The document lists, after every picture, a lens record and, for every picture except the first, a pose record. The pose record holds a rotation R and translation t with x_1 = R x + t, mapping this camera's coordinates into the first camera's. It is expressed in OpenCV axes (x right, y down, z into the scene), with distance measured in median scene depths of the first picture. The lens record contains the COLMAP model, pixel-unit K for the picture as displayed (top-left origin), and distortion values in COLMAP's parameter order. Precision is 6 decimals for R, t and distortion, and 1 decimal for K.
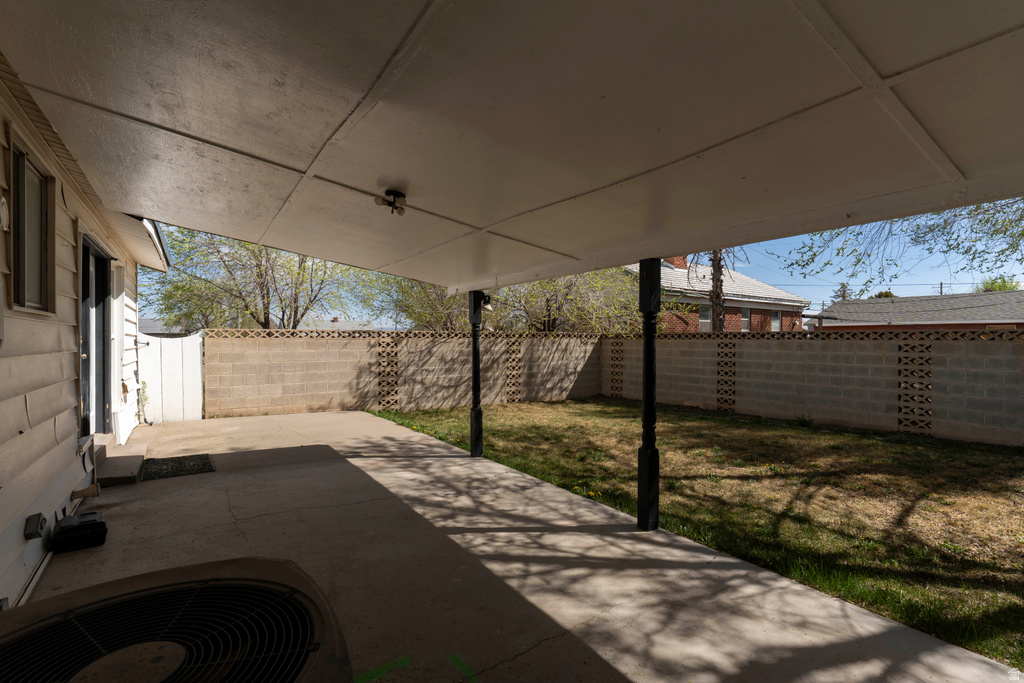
lens RADIAL K [[458.8, 0, 518.7], [0, 458.8, 339.8], [0, 0, 1]] dist [-0.000936, -0.000324]
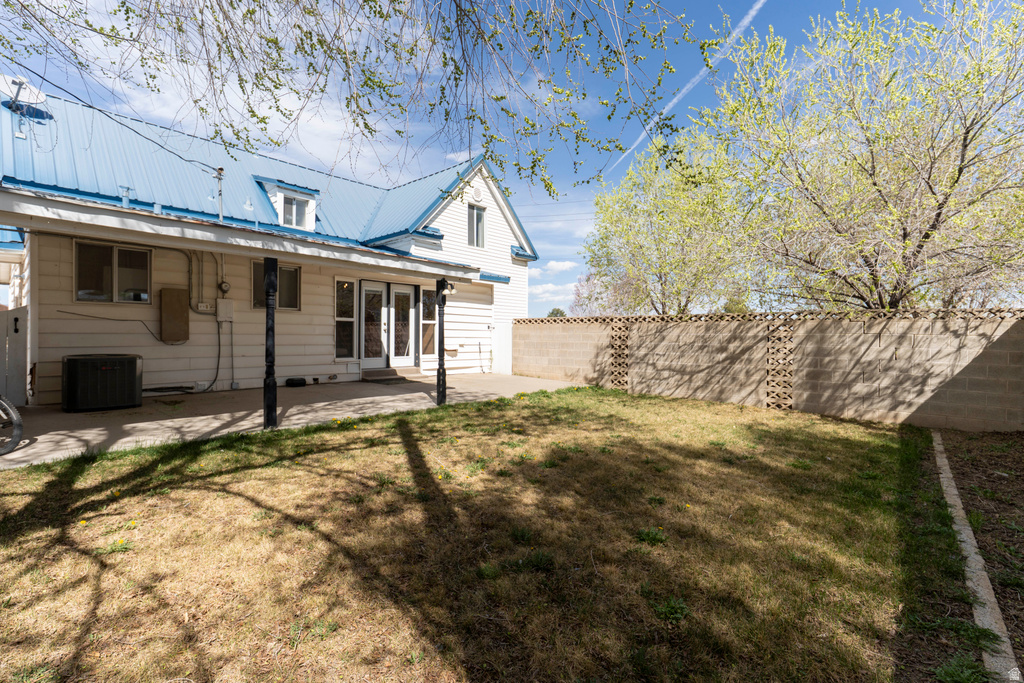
lens RADIAL K [[458.8, 0, 521.0], [0, 458.8, 336.2], [0, 0, 1]] dist [-0.000936, -0.000324]
pose [[0.253458, 0.003765, -0.967339, 0.716925], [-0.003624, 0.999989, 0.002942, 0.026014], [0.967340, 0.002760, 0.253469, 0.502297]]
